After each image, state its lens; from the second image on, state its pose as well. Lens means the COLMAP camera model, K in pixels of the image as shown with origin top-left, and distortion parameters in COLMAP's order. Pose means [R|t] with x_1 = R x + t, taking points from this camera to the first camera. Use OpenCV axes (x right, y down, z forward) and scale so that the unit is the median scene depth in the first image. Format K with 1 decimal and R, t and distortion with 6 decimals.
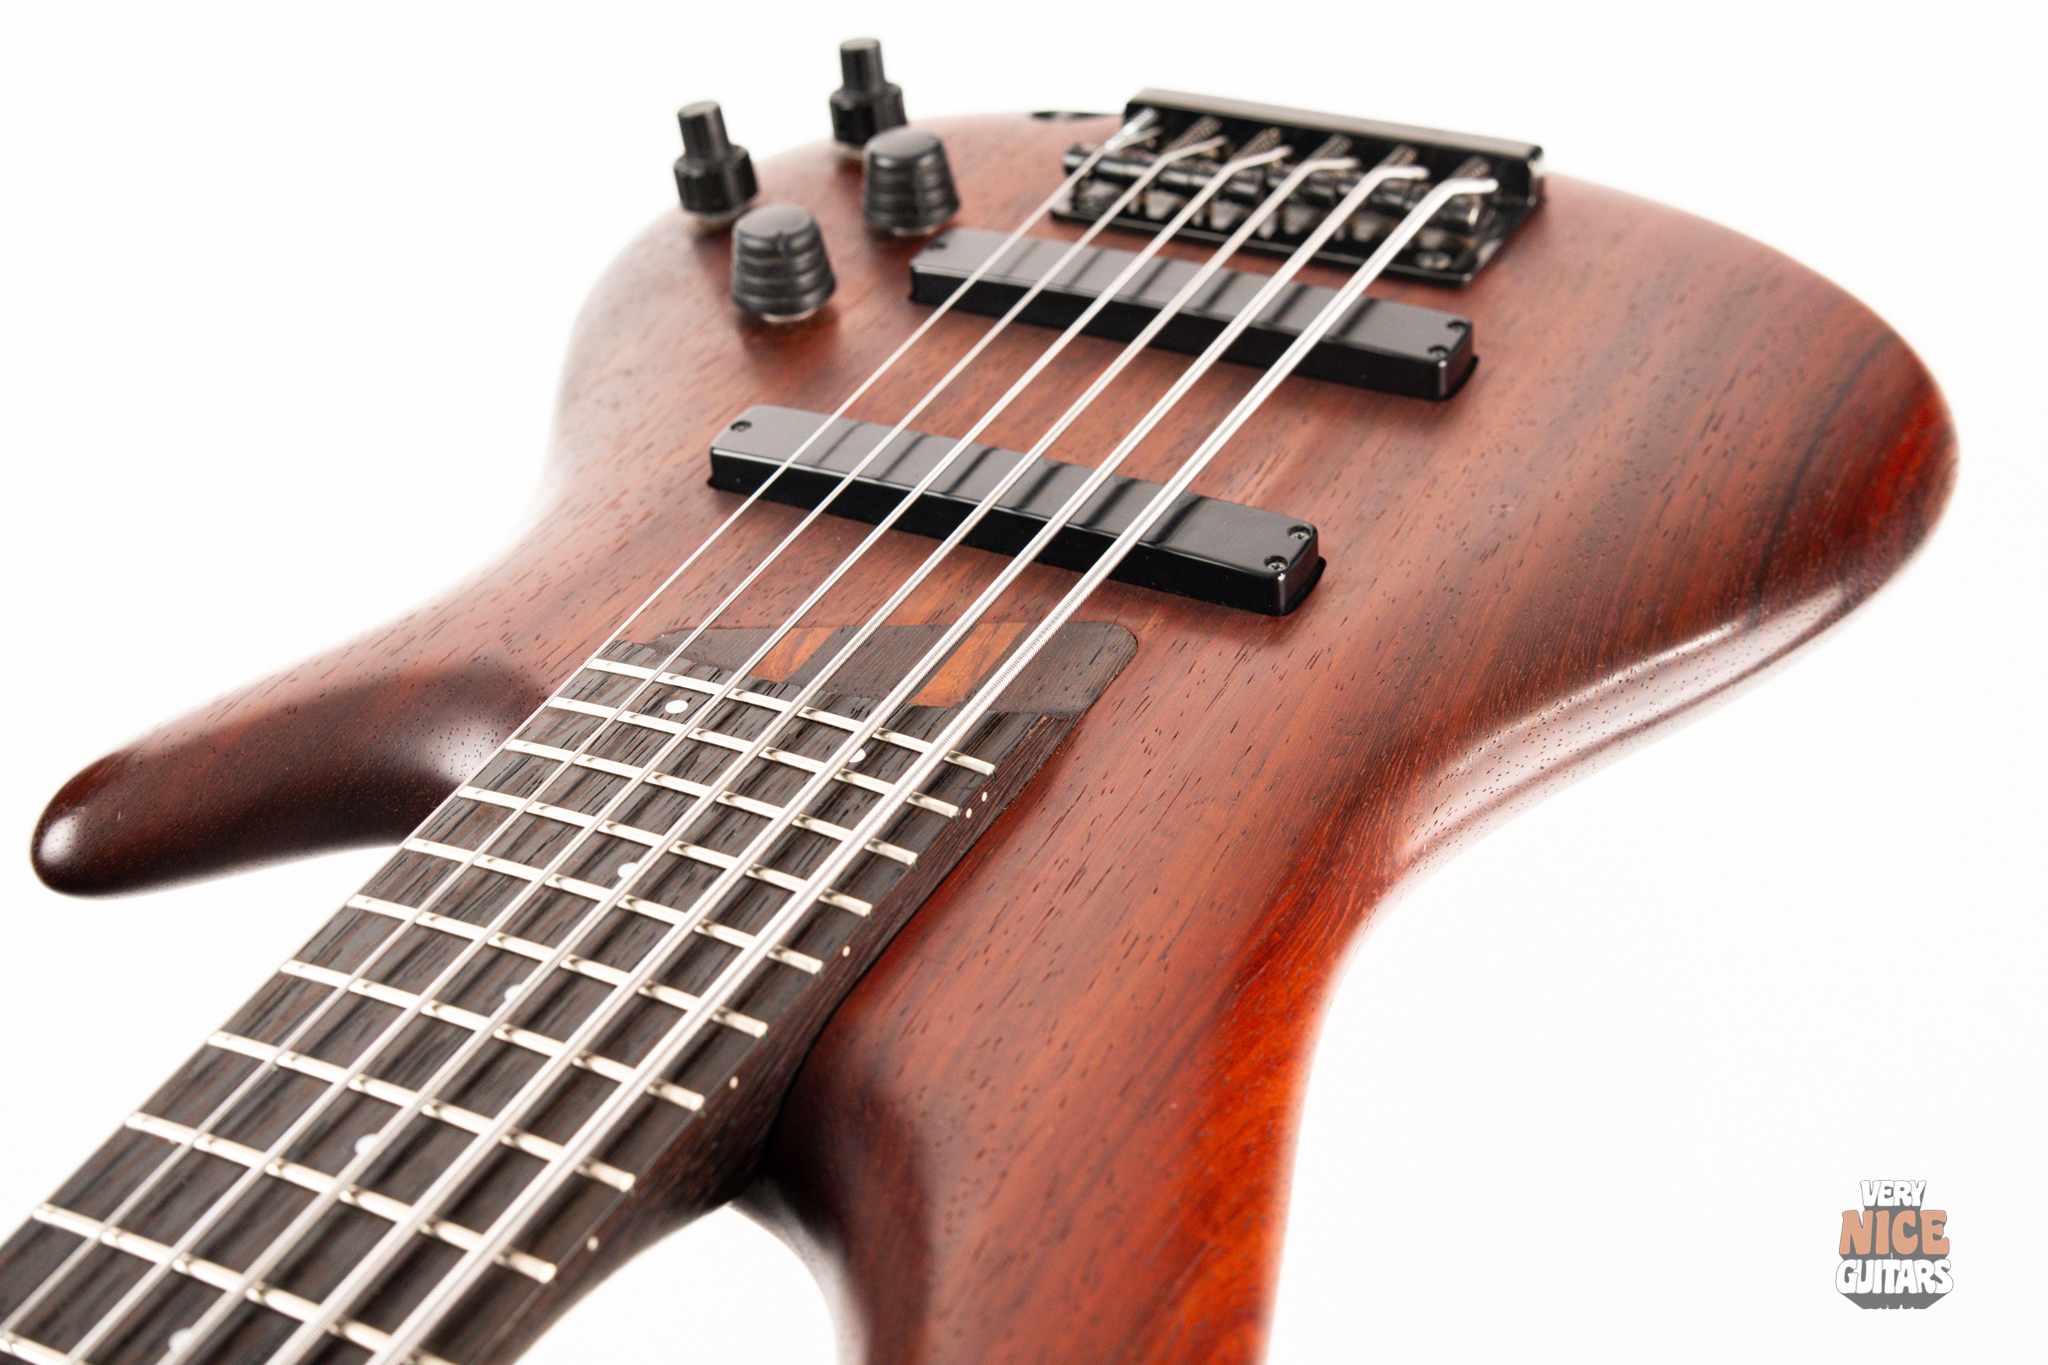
lens RADIAL K [[2944.3, 0, 1011.3], [0, 2944.3, 682.9], [0, 0, 1]] dist [0.047783, 0.000000]
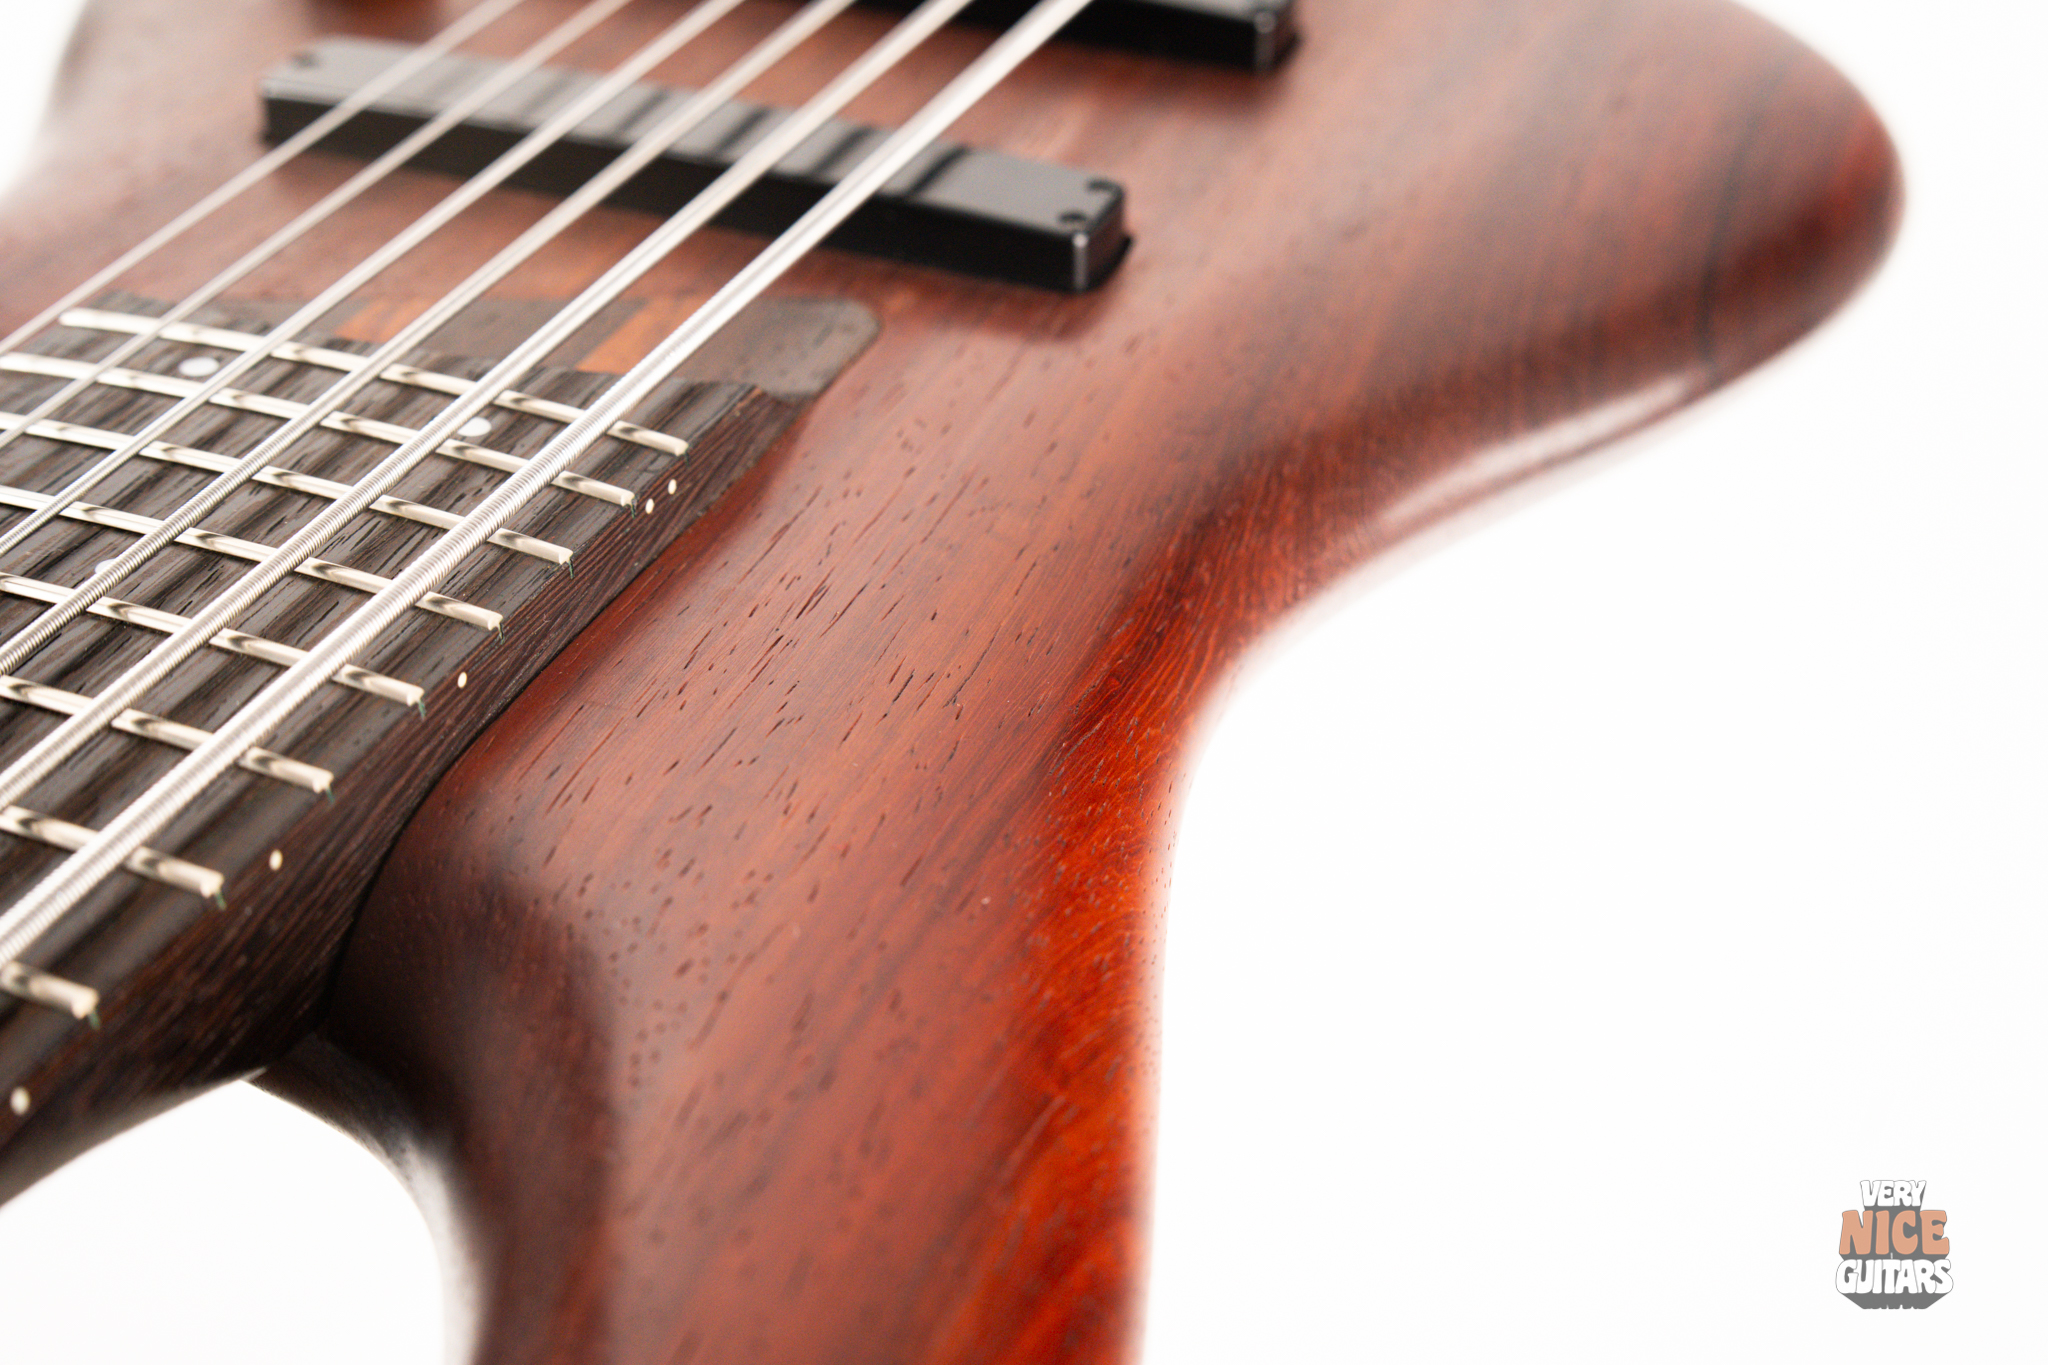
lens RADIAL K [[2944.3, 0, 1037.1], [0, 2944.3, 697.2], [0, 0, 1]] dist [0.047783, 0.000000]
pose [[0.988791, 0.010949, 0.148906, -0.024079], [-0.005945, 0.999404, -0.034013, 0.099236], [-0.149190, 0.032747, 0.988266, 0.300341]]
